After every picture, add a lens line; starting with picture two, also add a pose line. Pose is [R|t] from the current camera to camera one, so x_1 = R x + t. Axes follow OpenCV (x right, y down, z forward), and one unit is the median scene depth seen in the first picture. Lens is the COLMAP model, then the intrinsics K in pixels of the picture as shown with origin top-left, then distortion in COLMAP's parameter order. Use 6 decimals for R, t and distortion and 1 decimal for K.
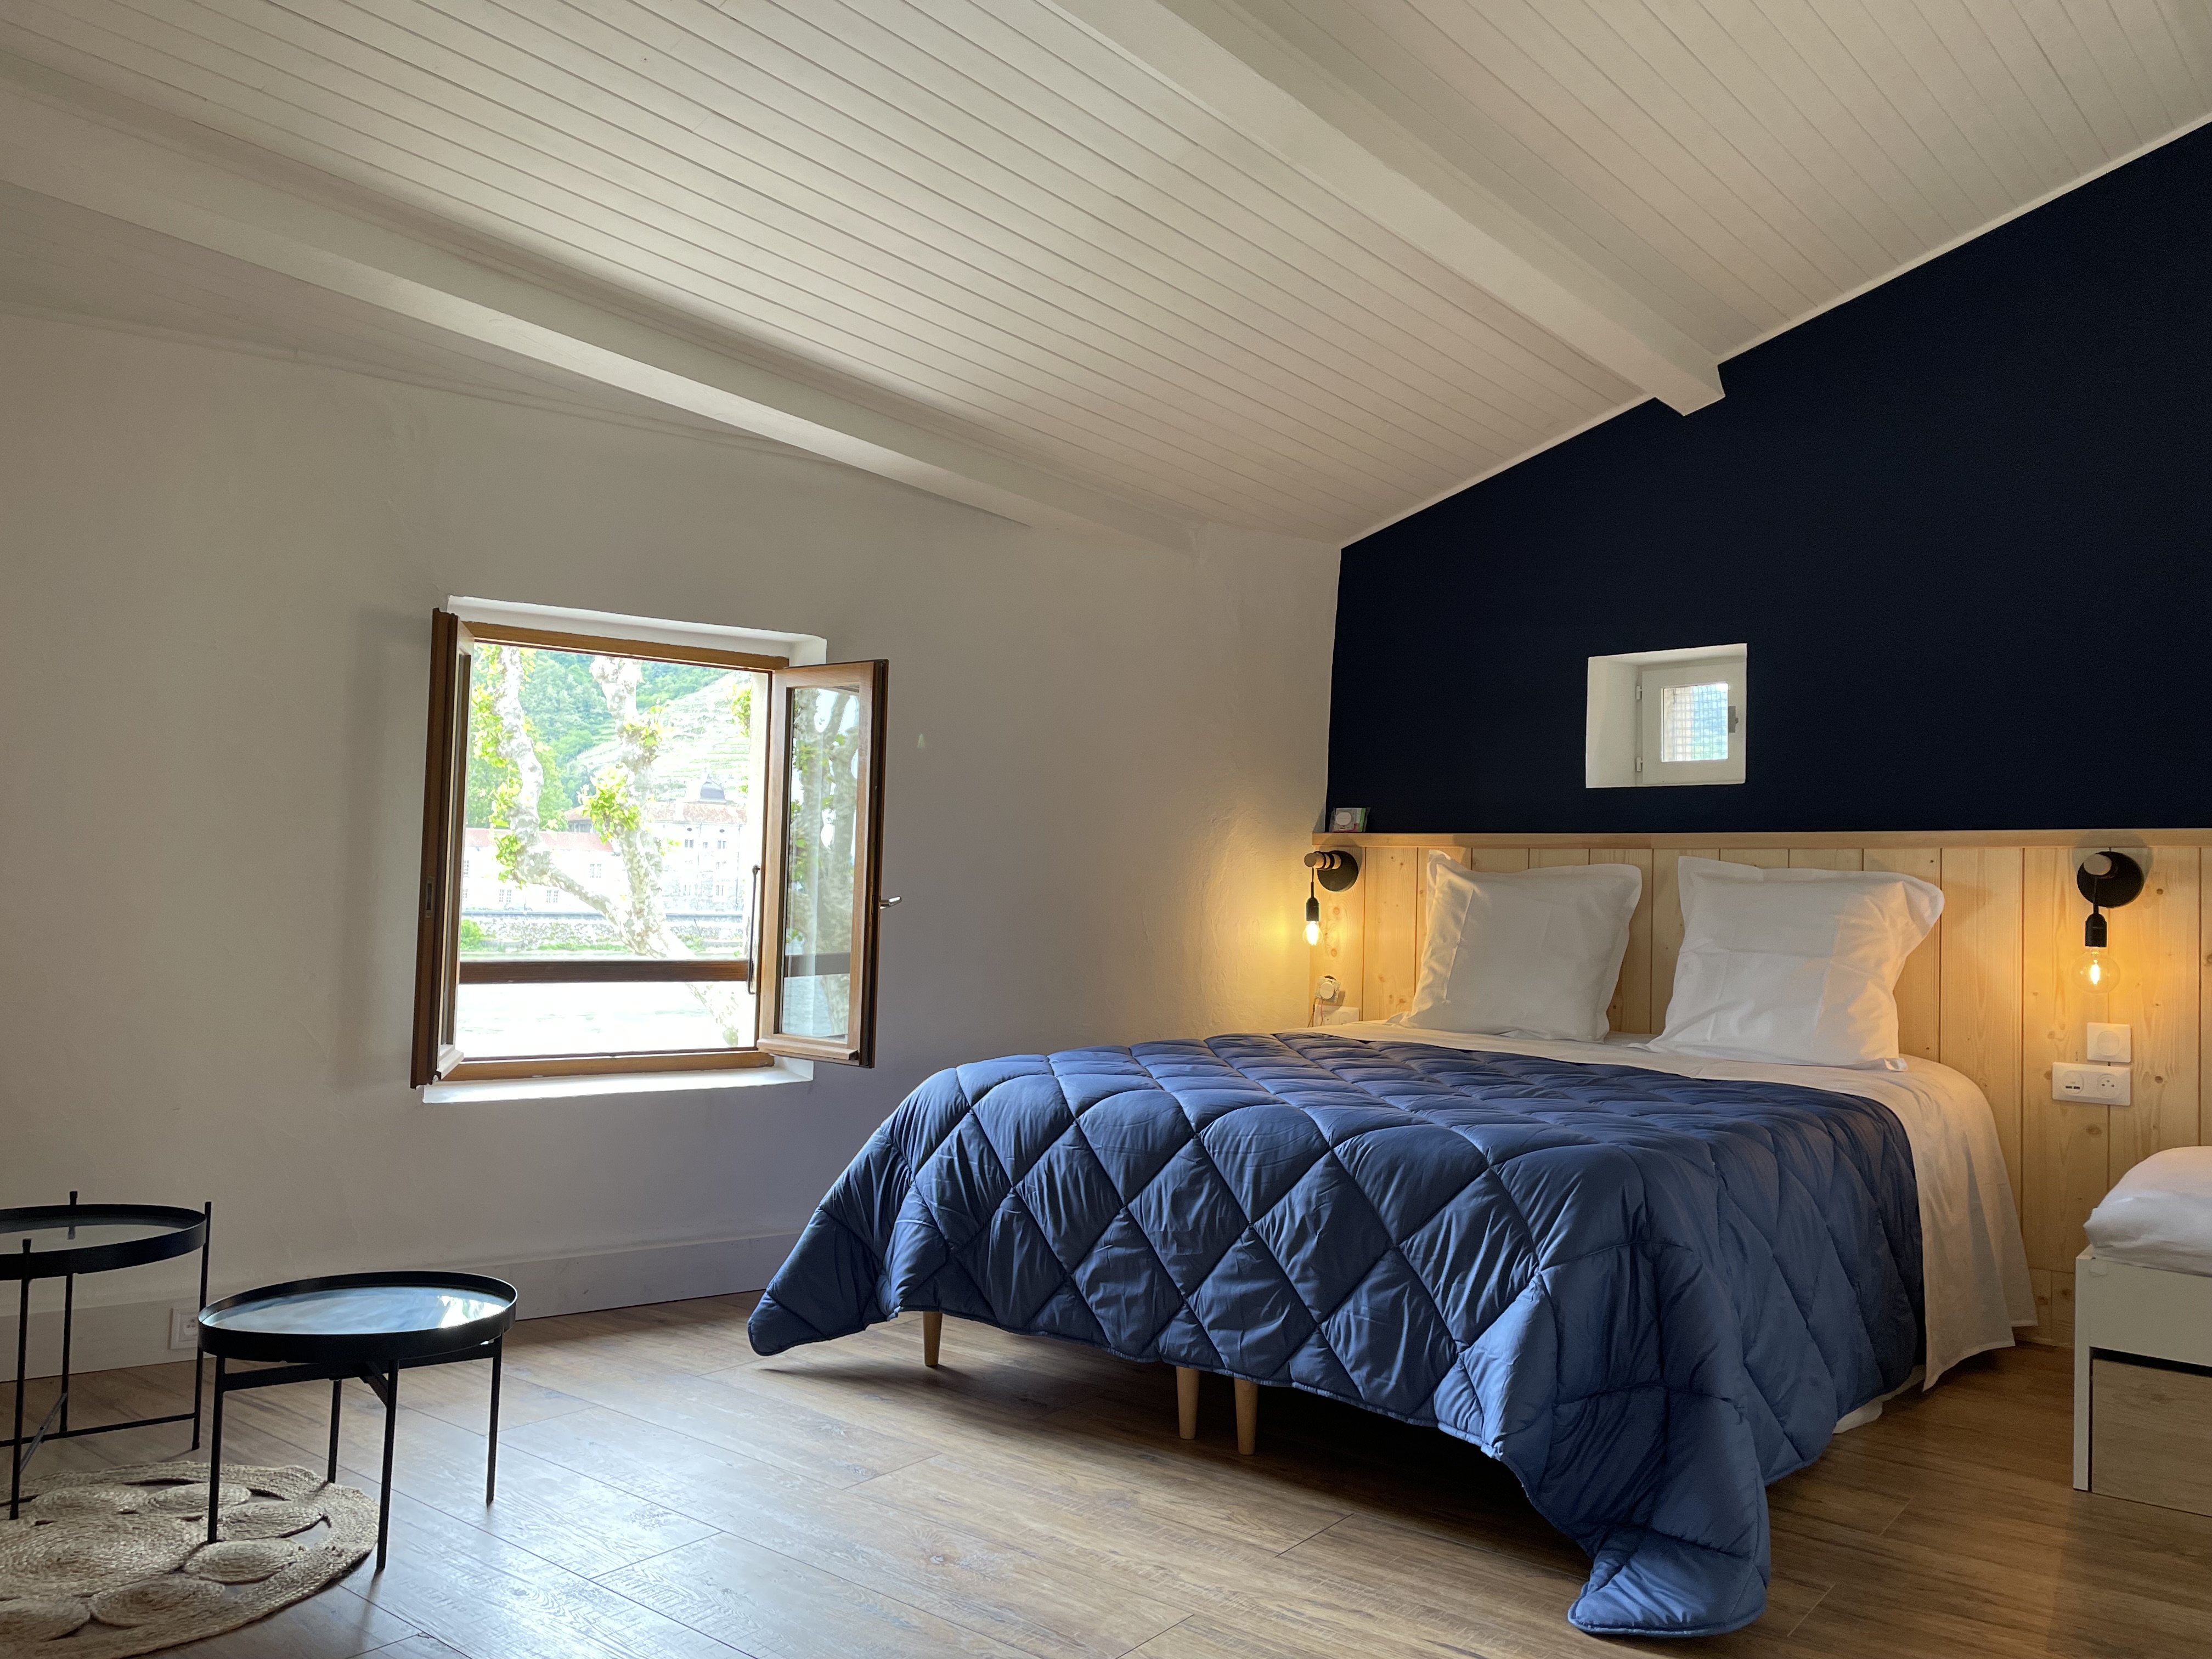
lens RADIAL K [[1670.4, 0, 1132.2], [0, 1670.4, 837.0], [0, 0, 1]] dist [0.090884, -0.114278]
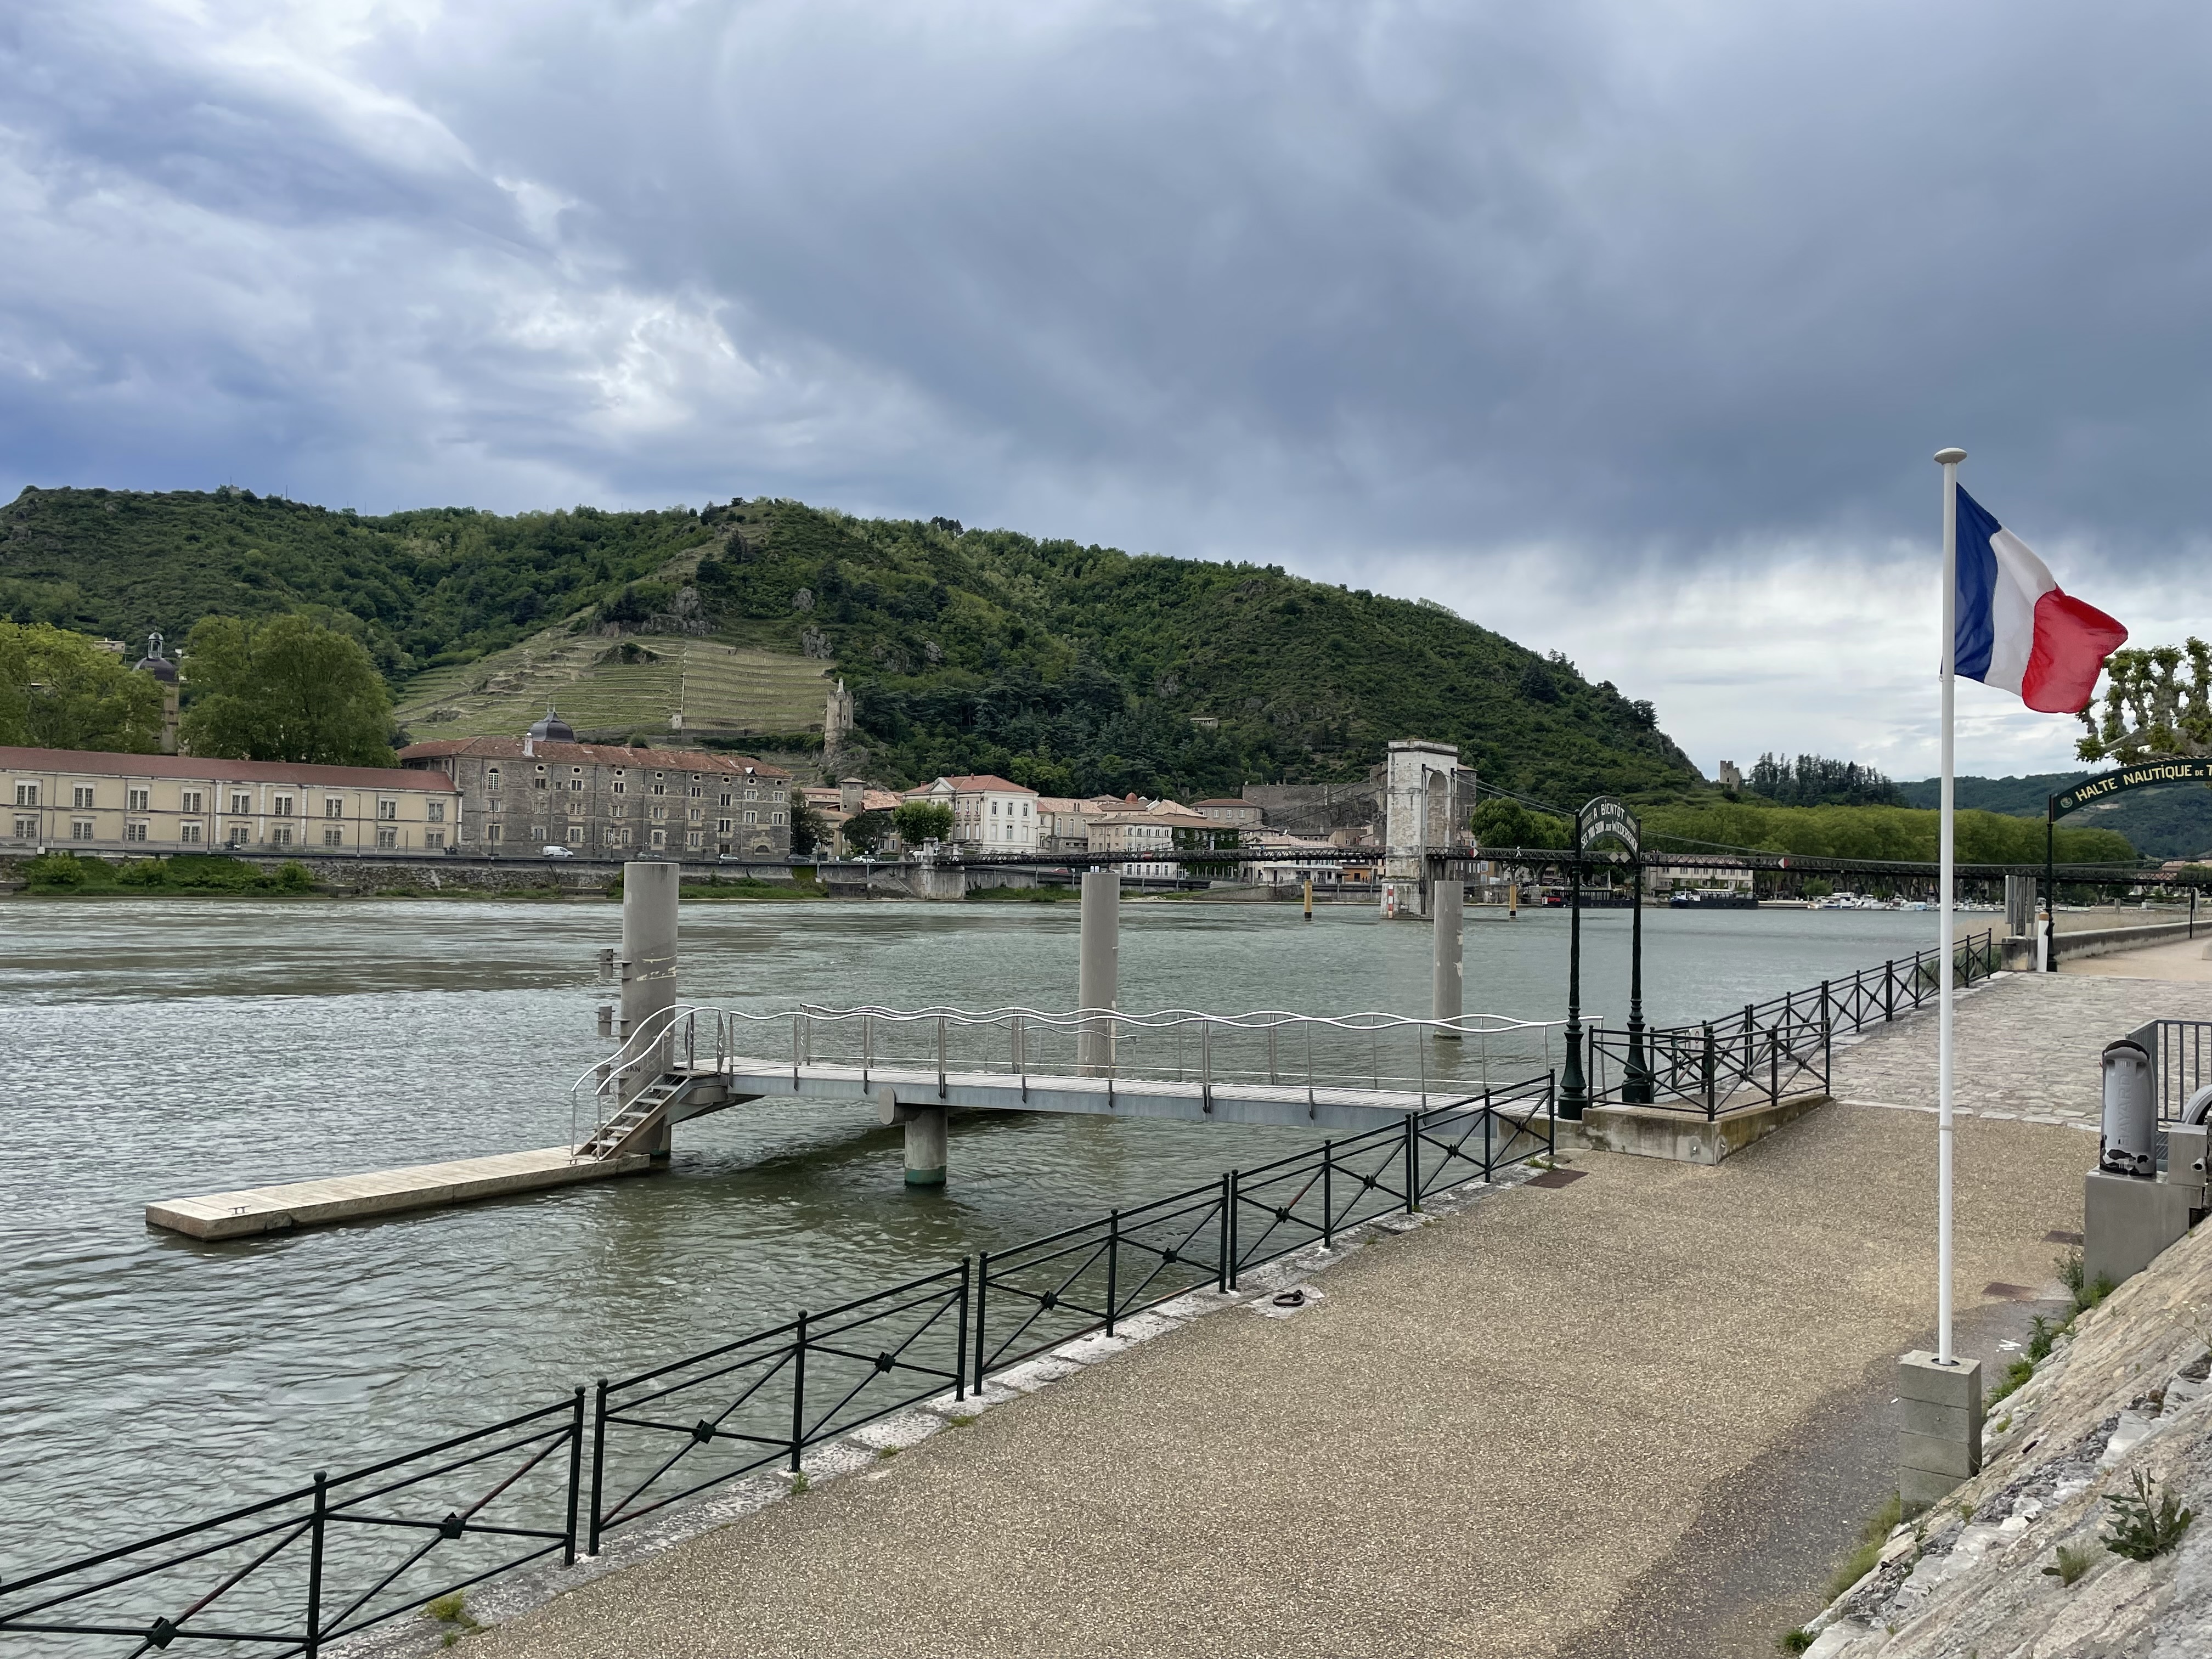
lens RADIAL K [[1670.4, 0, 1132.2], [0, 1670.4, 837.0], [0, 0, 1]] dist [0.090884, -0.114278]
pose [[0.994352, -0.004586, 0.106032, -0.934919], [0.002934, 0.999872, 0.015728, 0.445788], [-0.106090, -0.015328, 0.994238, 1.235619]]
